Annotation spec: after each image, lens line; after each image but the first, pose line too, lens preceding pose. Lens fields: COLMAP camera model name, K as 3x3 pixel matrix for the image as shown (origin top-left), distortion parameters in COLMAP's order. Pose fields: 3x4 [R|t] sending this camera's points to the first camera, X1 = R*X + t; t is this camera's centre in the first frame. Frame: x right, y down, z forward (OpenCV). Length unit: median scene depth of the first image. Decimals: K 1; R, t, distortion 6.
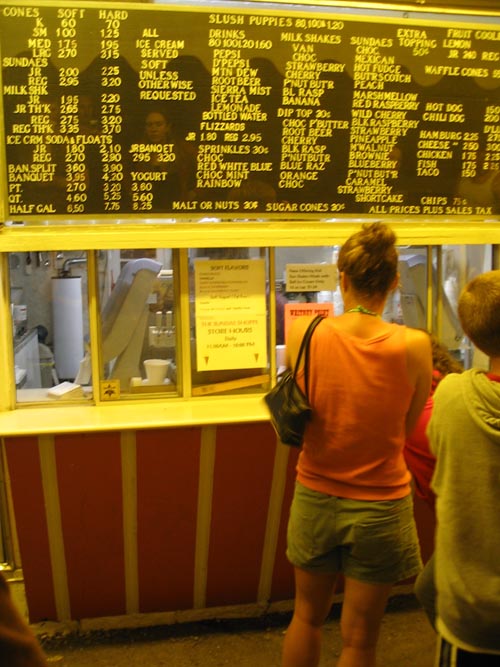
lens RADIAL K [[749.0, 0, 239.7], [0, 749.0, 343.4], [0, 0, 1]] dist [-0.198067, 0.255279]
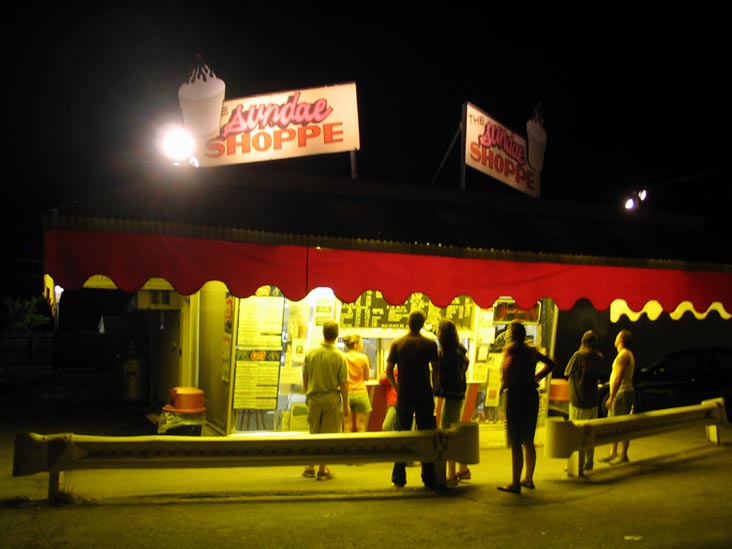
lens RADIAL K [[776.9, 0, 365.6], [0, 776.9, 290.0], [0, 0, 1]] dist [-0.190717, 0.197971]
pose [[0.981860, 0.038018, 0.185755, -0.869506], [-0.006062, 0.985485, -0.169657, 0.283383], [-0.189509, 0.165453, 0.967839, -2.654432]]
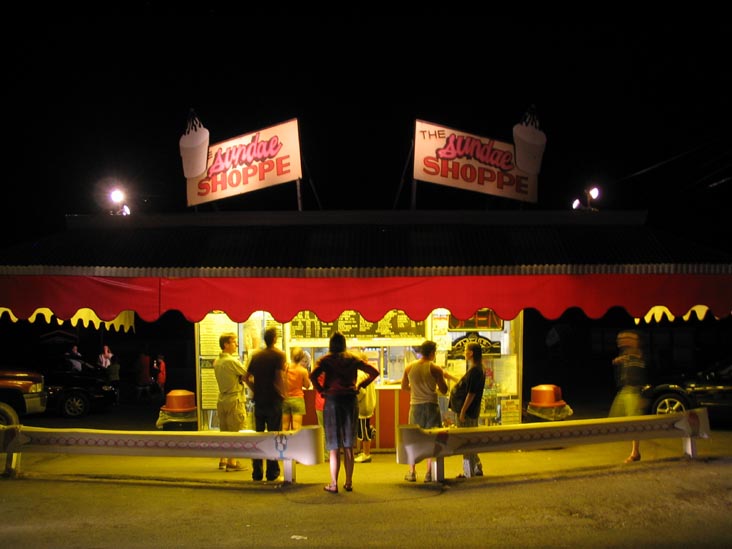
lens RADIAL K [[762.2, 0, 365.9], [0, 762.2, 291.9], [0, 0, 1]] dist [-0.184309, 0.185868]
pose [[0.980144, -0.003963, -0.198249, 0.887751], [-0.028497, 0.986607, -0.160607, 0.229922], [0.196231, 0.163067, 0.966904, -2.920946]]
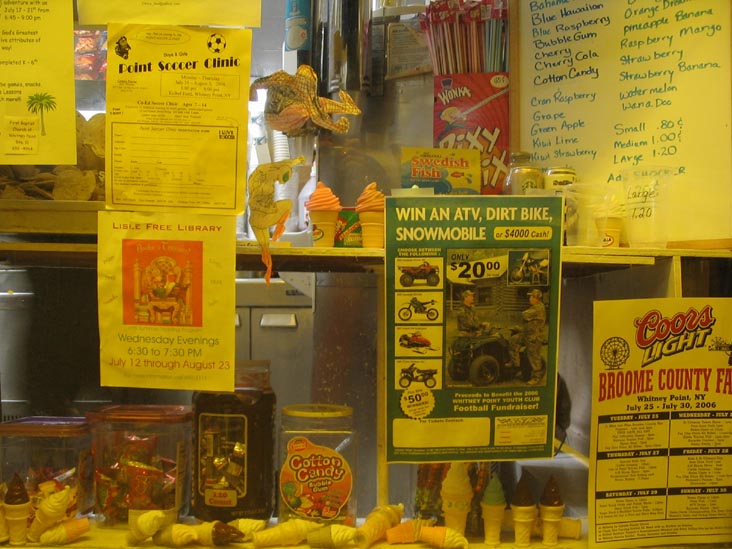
lens RADIAL K [[822.0, 0, 366.6], [0, 822.0, 294.2], [0, 0, 1]] dist [-0.198067, 0.255279]
pose [[0.989324, 0.028025, -0.143014, 0.728805], [-0.042652, 0.994046, -0.100263, 0.181525], [0.139353, 0.105293, 0.984629, 0.775628]]
